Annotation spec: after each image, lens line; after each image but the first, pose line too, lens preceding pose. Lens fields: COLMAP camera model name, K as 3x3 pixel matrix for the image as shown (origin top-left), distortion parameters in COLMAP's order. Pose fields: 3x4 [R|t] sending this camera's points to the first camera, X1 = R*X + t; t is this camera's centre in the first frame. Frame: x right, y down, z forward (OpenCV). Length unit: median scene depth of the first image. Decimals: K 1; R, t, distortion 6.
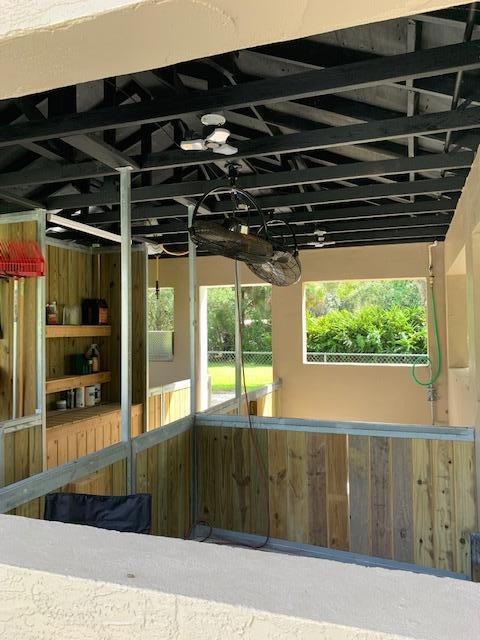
lens RADIAL K [[487.5, 0, 239.6], [0, 487.5, 320.6], [0, 0, 1]] dist [0.000460, -0.000439]
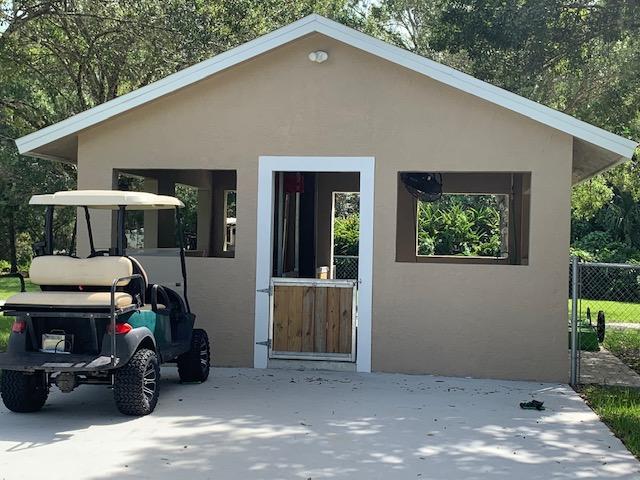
lens RADIAL K [[988.6, 0, 320.6], [0, 988.6, 242.3], [0, 0, 1]] dist [0.196351, 0.000000]
pose [[0.979571, 0.031154, 0.198671, -0.163497], [-0.035772, 0.999166, 0.019700, 0.002285], [-0.197892, -0.026404, 0.979868, -0.390198]]
